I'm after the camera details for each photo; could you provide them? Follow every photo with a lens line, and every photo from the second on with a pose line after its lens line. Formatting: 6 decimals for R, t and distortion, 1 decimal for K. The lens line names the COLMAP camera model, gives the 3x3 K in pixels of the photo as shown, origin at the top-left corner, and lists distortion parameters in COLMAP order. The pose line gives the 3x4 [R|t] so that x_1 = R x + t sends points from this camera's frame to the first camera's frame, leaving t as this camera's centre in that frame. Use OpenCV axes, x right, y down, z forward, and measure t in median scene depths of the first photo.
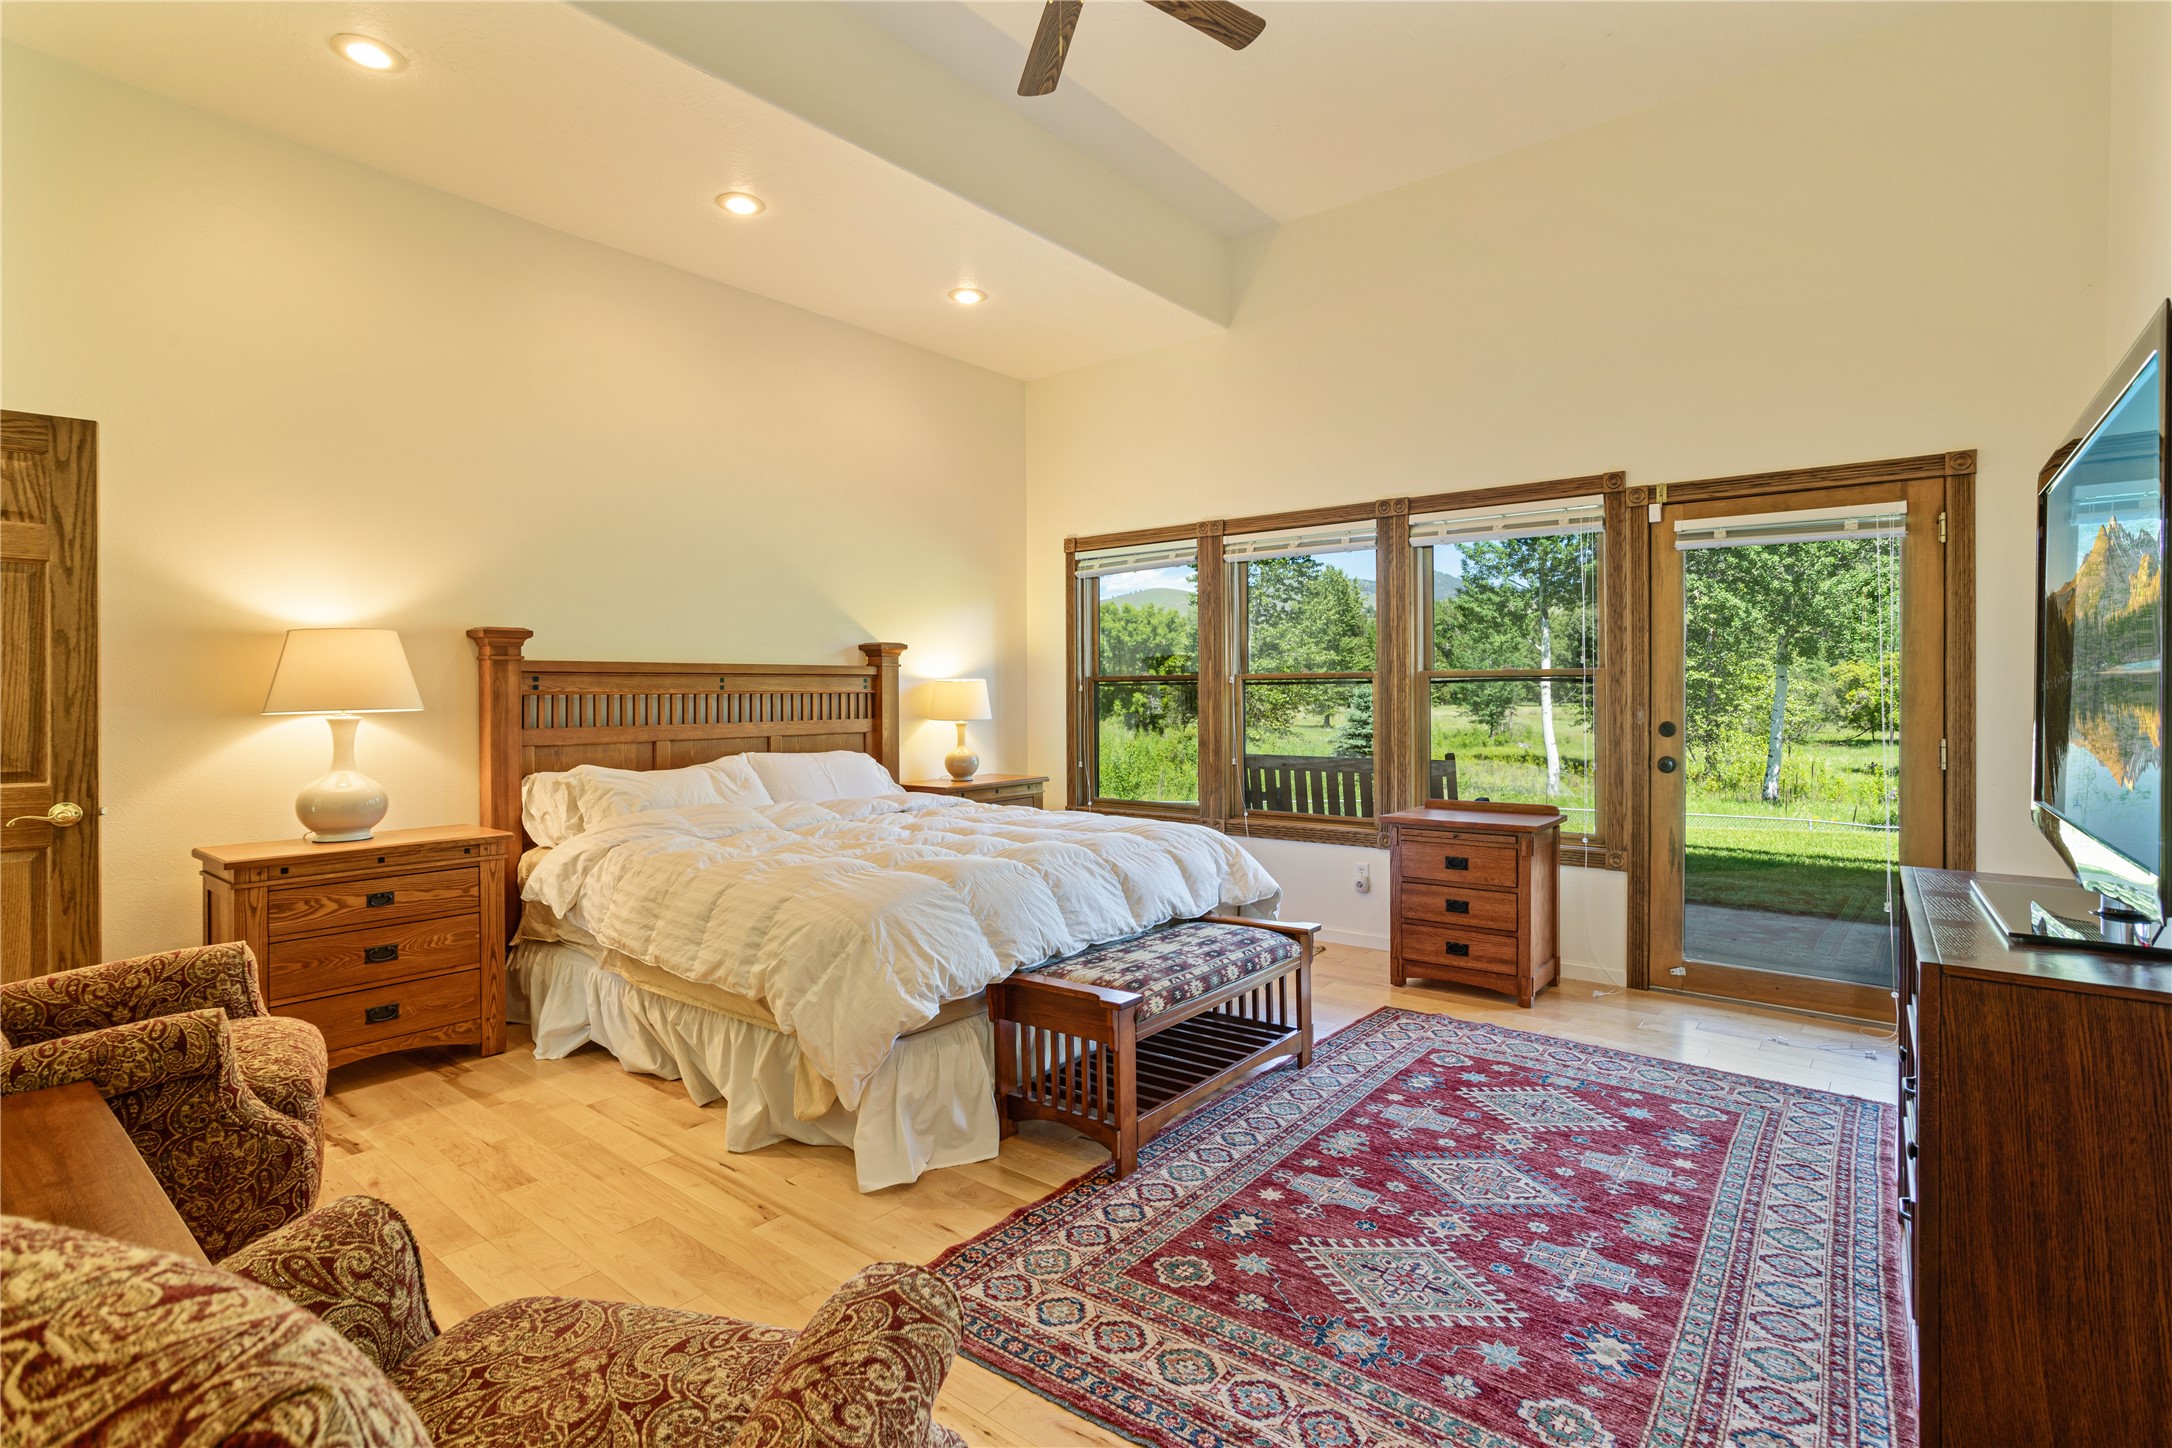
lens RADIAL K [[1023.2, 0, 1086.6], [0, 1023.2, 705.0], [0, 0, 1]] dist [-0.017389, 0.000763]
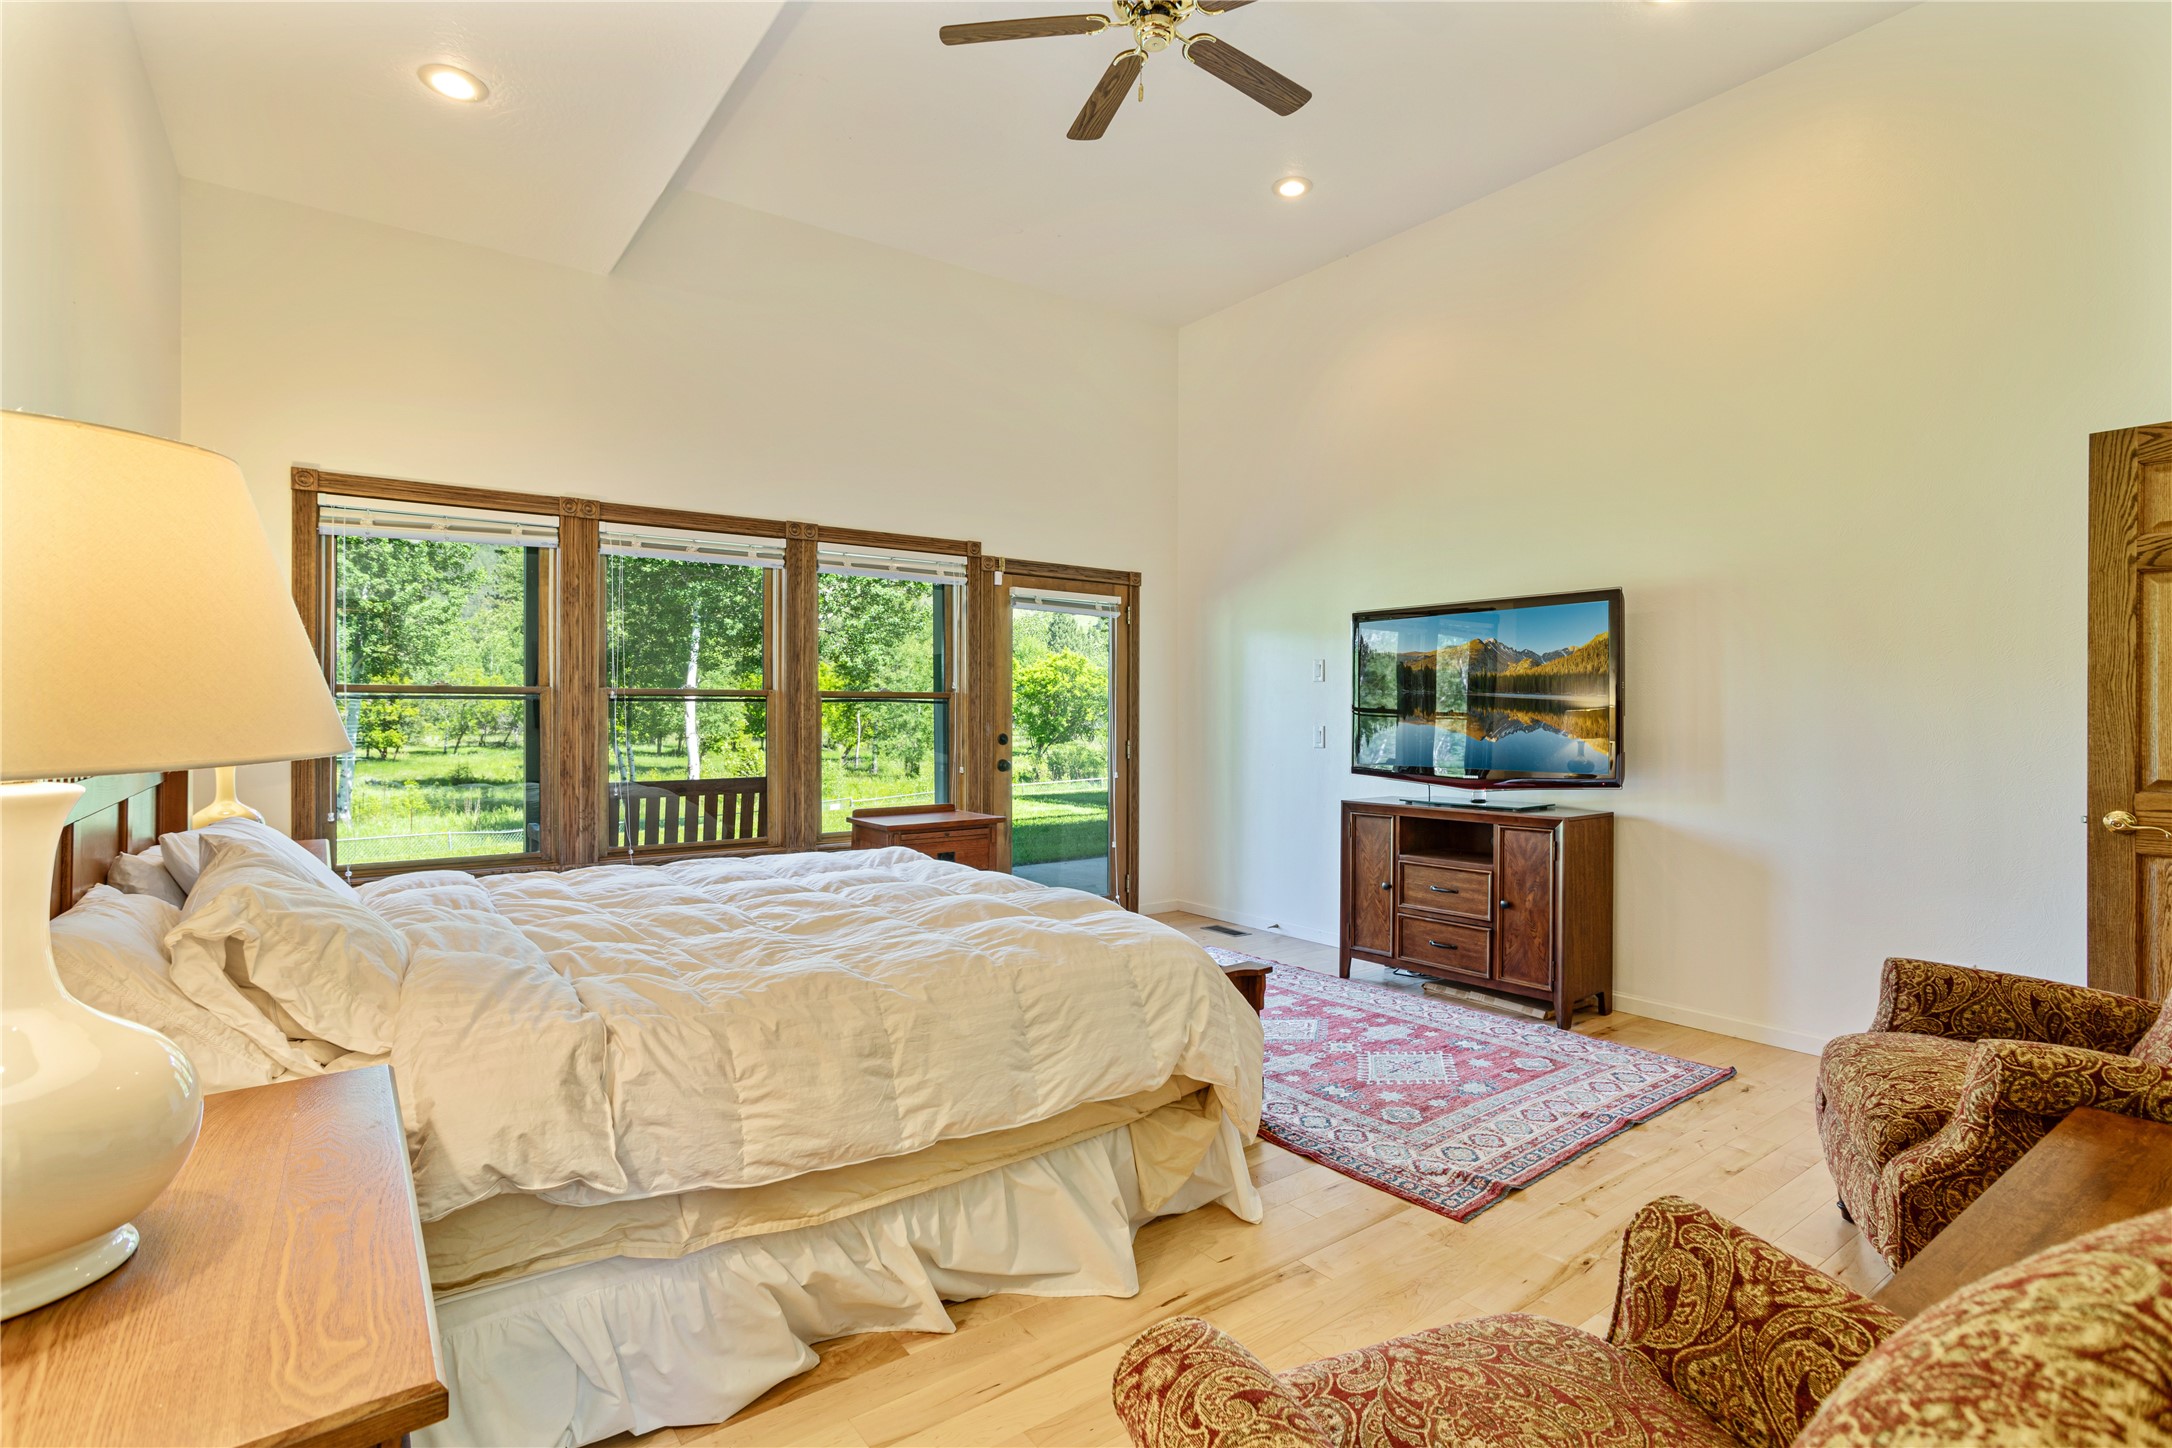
lens RADIAL K [[1023.2, 0, 1091.1], [0, 1023.2, 720.7], [0, 0, 1]] dist [-0.017389, 0.000763]
pose [[0.266516, -0.007537, 0.963801, -1.301985], [0.009667, 0.999940, 0.005146, -0.012118], [-0.963782, 0.007945, 0.266572, 0.957906]]
